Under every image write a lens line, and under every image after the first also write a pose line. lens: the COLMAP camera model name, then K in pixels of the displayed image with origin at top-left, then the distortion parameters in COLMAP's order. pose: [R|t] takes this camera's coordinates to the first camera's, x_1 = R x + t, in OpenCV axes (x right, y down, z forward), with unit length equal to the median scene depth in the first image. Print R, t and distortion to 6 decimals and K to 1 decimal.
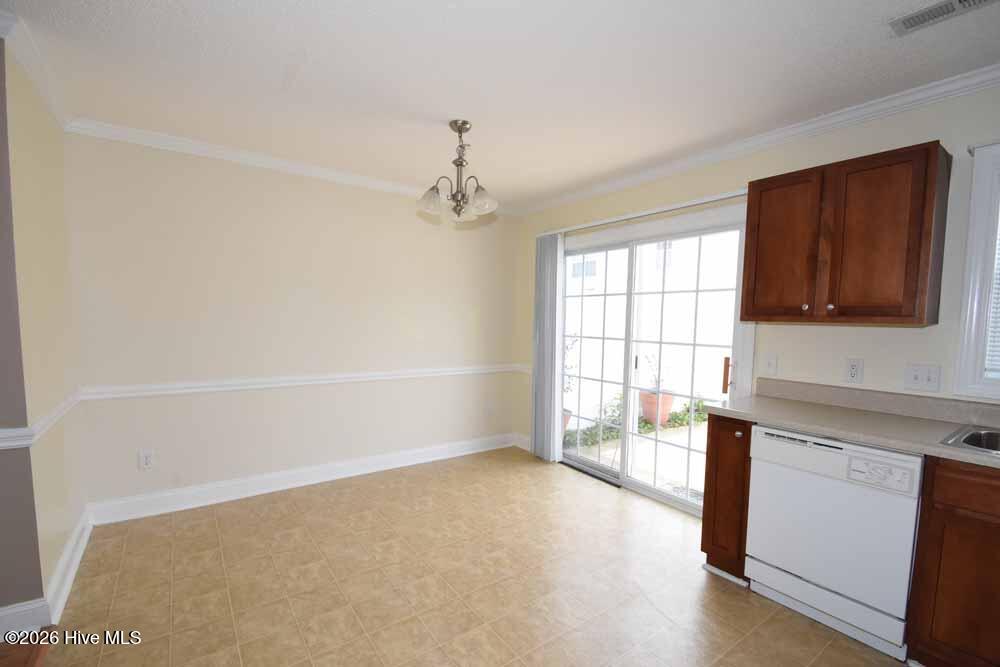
lens RADIAL K [[436.7, 0, 492.2], [0, 436.7, 353.2], [0, 0, 1]] dist [0.003001, -0.009479]
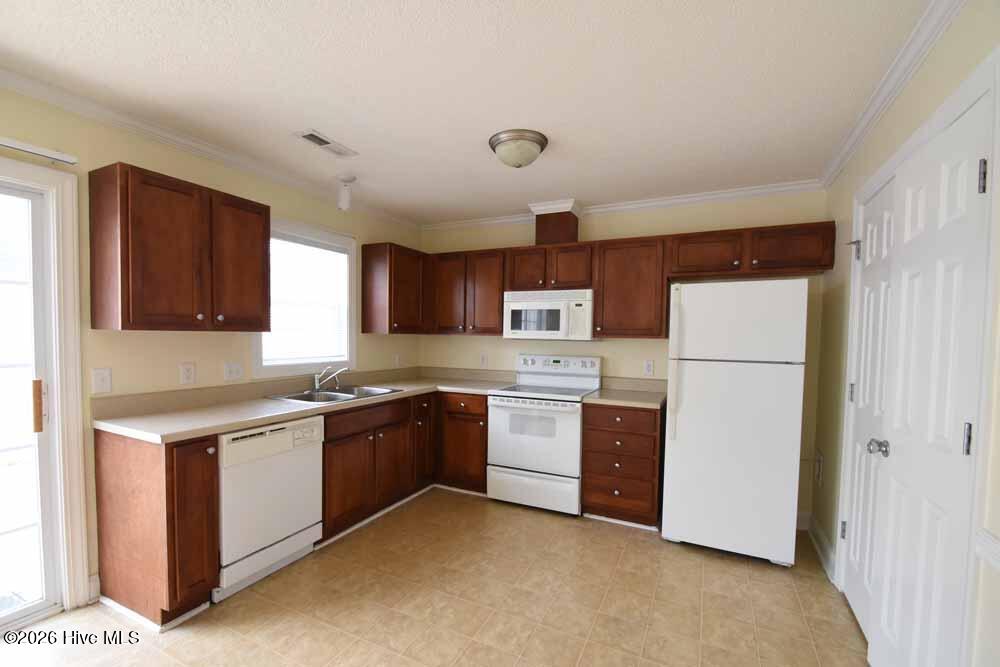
lens RADIAL K [[436.7, 0, 492.2], [0, 436.7, 353.2], [0, 0, 1]] dist [0.003001, -0.009479]
pose [[-0.474396, -0.060701, 0.878216, -0.510356], [0.047268, 0.994424, 0.094266, -0.079645], [-0.879042, 0.086231, -0.468882, 0.832522]]
